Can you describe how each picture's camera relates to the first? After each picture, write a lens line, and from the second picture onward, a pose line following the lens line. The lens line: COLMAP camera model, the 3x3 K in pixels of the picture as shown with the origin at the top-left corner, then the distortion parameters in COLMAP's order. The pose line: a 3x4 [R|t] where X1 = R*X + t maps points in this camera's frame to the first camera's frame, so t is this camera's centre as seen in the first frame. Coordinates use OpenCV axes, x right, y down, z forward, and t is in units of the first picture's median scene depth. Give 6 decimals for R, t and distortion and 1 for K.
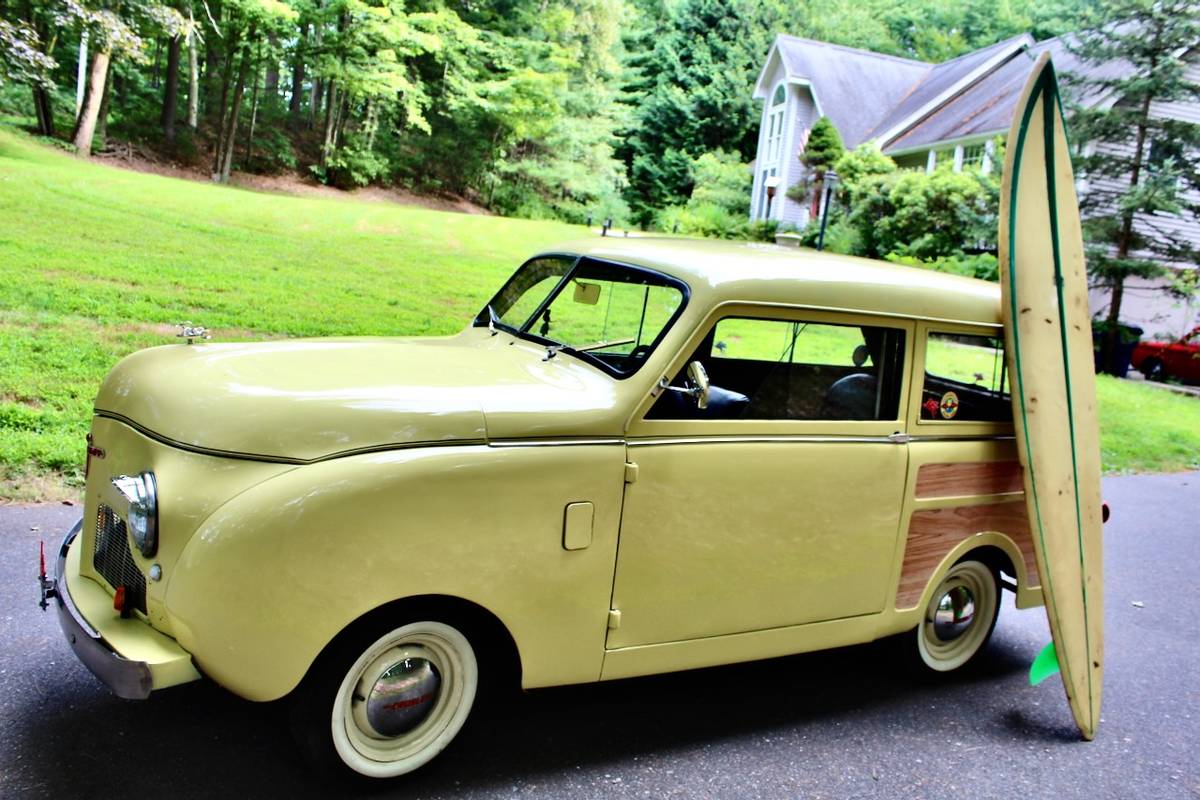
lens RADIAL K [[1016.1, 0, 595.3], [0, 1016.1, 373.2], [0, 0, 1]] dist [-0.140510, 0.105441]
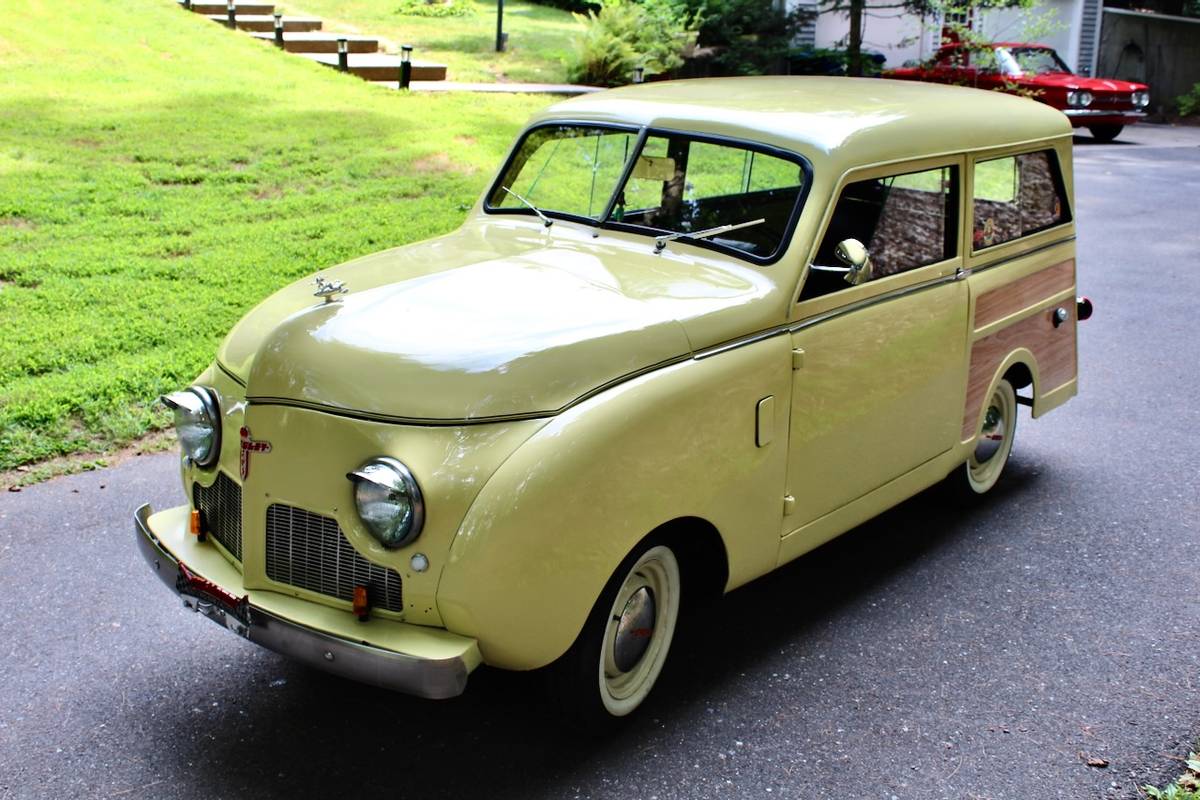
lens RADIAL K [[1355.6, 0, 600.0], [0, 1355.6, 400.0], [0, 0, 1]] dist [-0.123887, 0.240825]
pose [[0.927287, -0.190091, 0.322497, -0.052702], [0.126775, 0.970038, 0.207254, -0.014729], [-0.352232, -0.151299, 0.923602, -0.012419]]
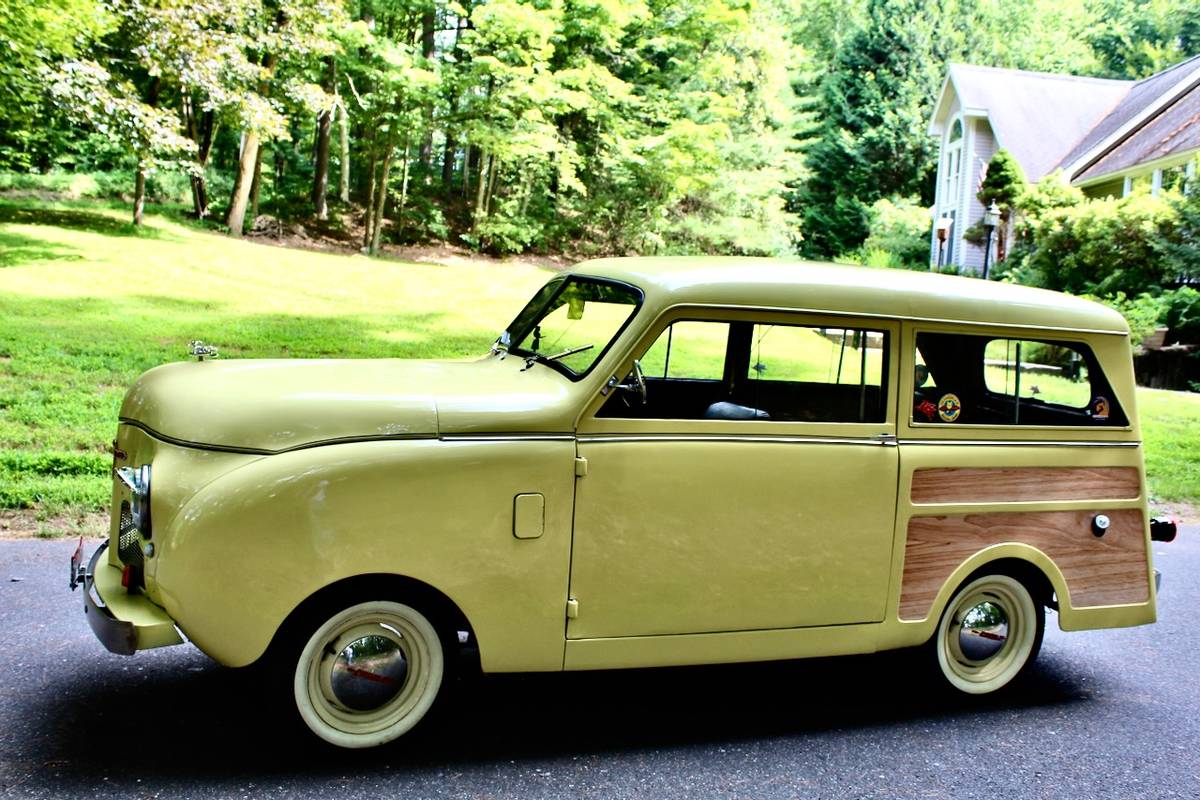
lens RADIAL K [[1095.8, 0, 626.4], [0, 1095.8, 397.1], [0, 0, 1]] dist [-0.112263, 0.129369]
pose [[0.987949, -0.036241, -0.150476, 0.023595], [0.028763, 0.998255, -0.051574, 0.007810], [0.152083, 0.046624, 0.987267, -0.009733]]
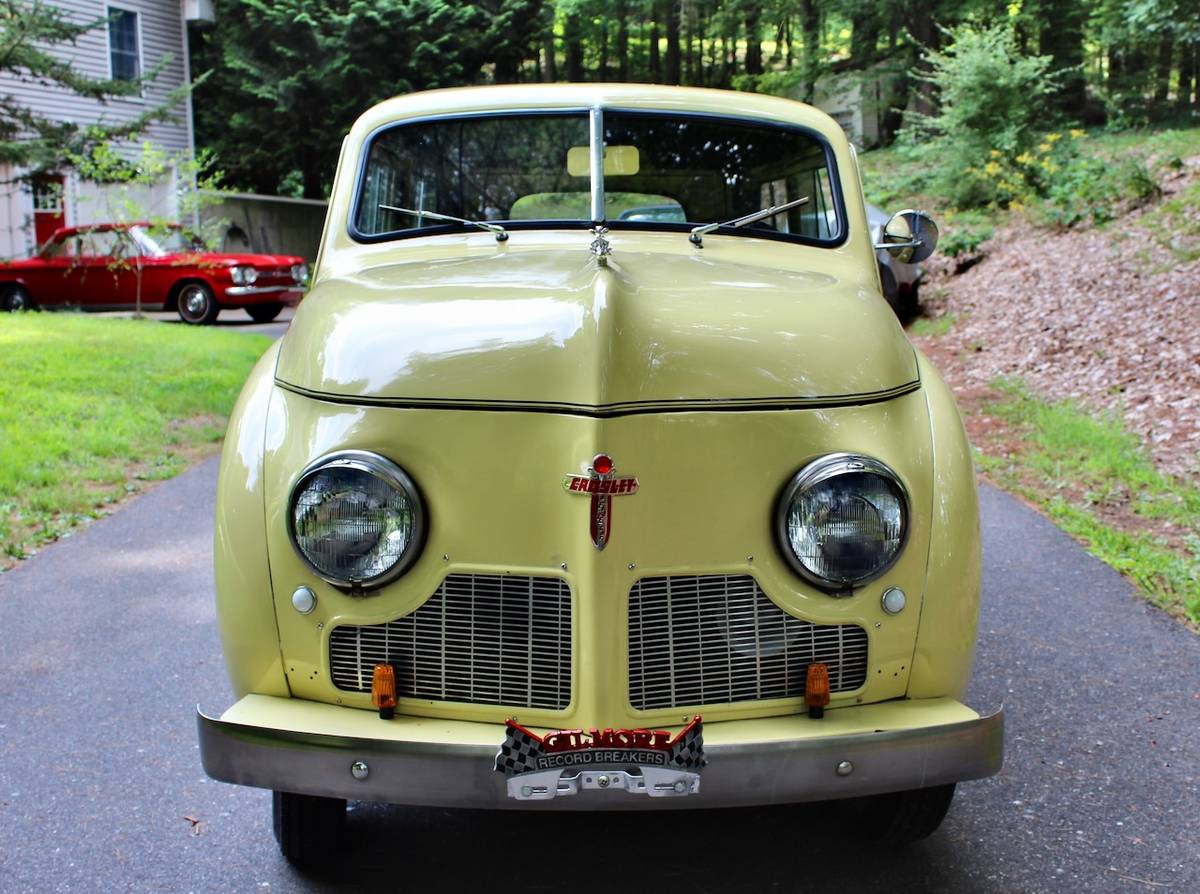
lens RADIAL K [[1540.4, 0, 600.0], [0, 1540.4, 447.0], [0, 0, 1]] dist [-0.008275, 0.022271]
pose [[0.473709, -0.240586, 0.847182, -0.105592], [0.183771, 0.967790, 0.172079, -0.007821], [-0.861294, 0.074172, 0.502664, 0.054835]]
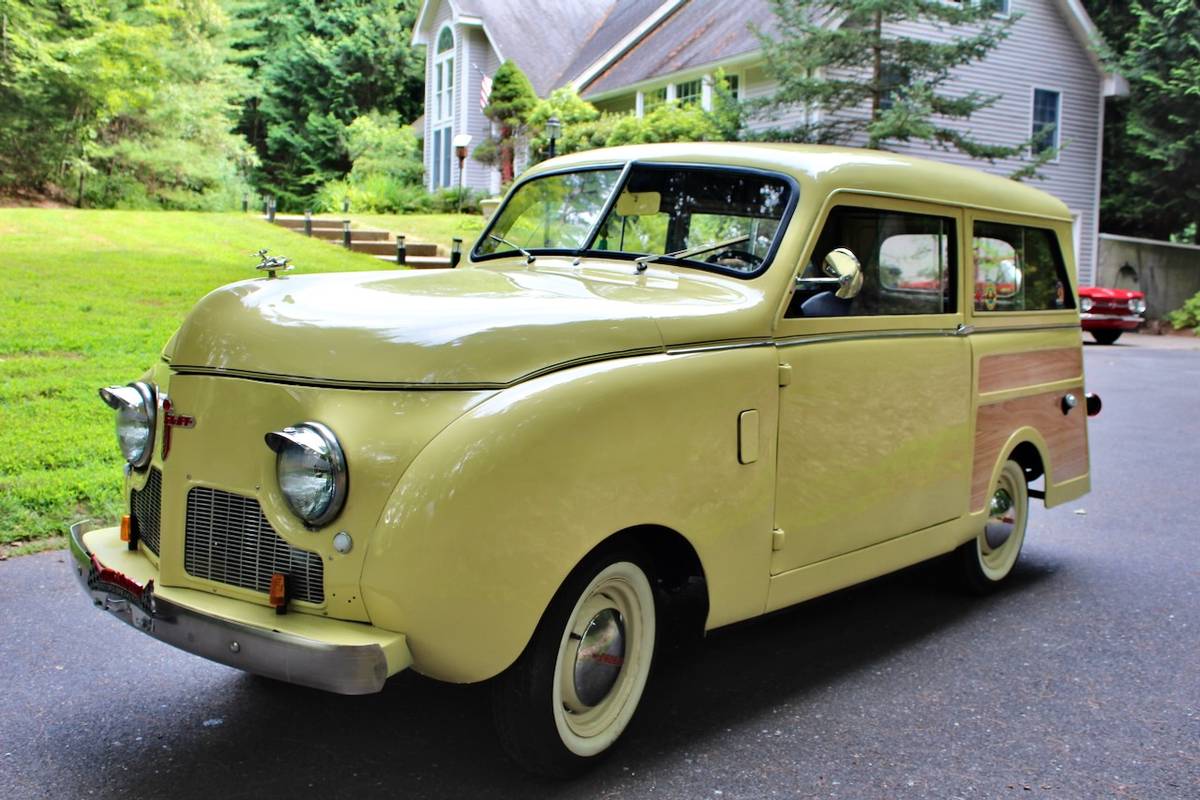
lens RADIAL K [[1229.2, 0, 600.0], [0, 1229.2, 400.0], [0, 0, 1]] dist [-0.142109, 0.199917]
pose [[0.942258, -0.123879, 0.311134, -0.043089], [0.120812, 0.992246, 0.029189, 0.006134], [-0.312337, 0.010085, 0.949918, 0.001490]]
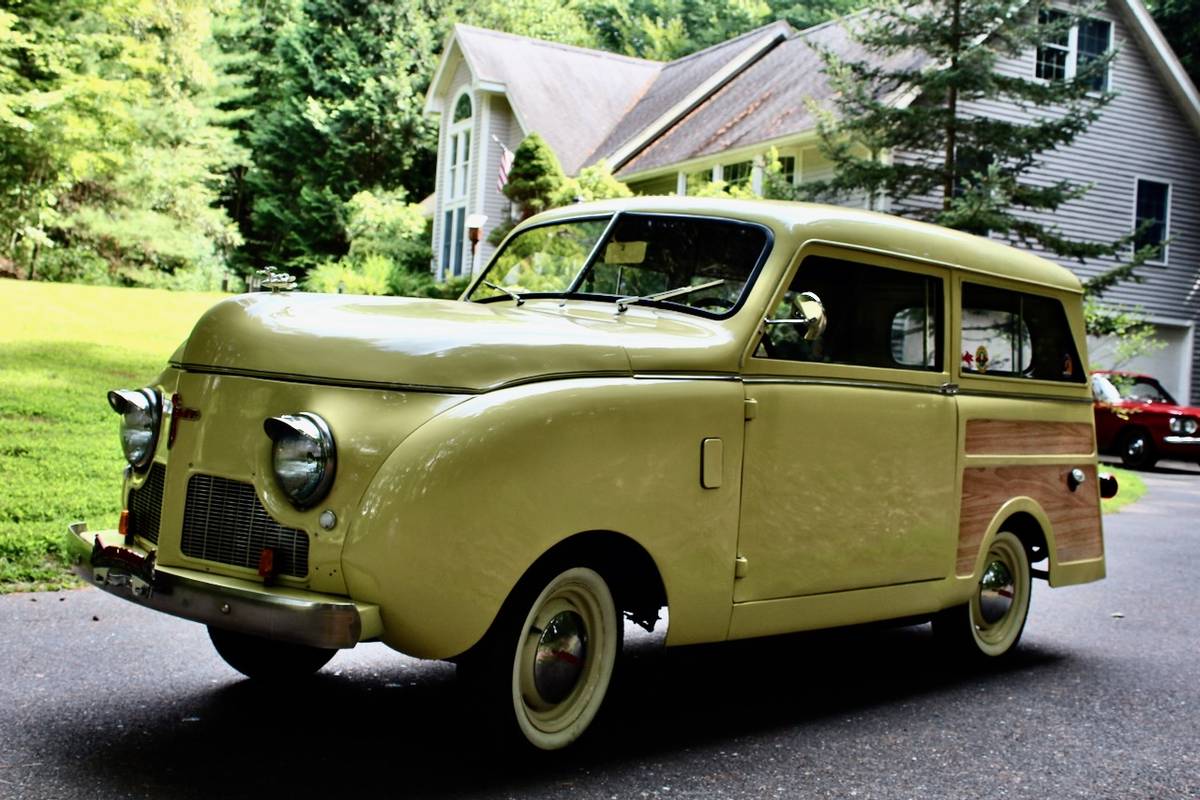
lens RADIAL K [[1477.7, 0, 599.4], [0, 1477.7, 400.8], [0, 0, 1]] dist [-0.101283, 0.247674]
pose [[0.953007, -0.061305, 0.296680, -0.047702], [0.085567, 0.993906, -0.069487, 0.016044], [-0.290613, 0.091607, 0.952446, -0.026238]]
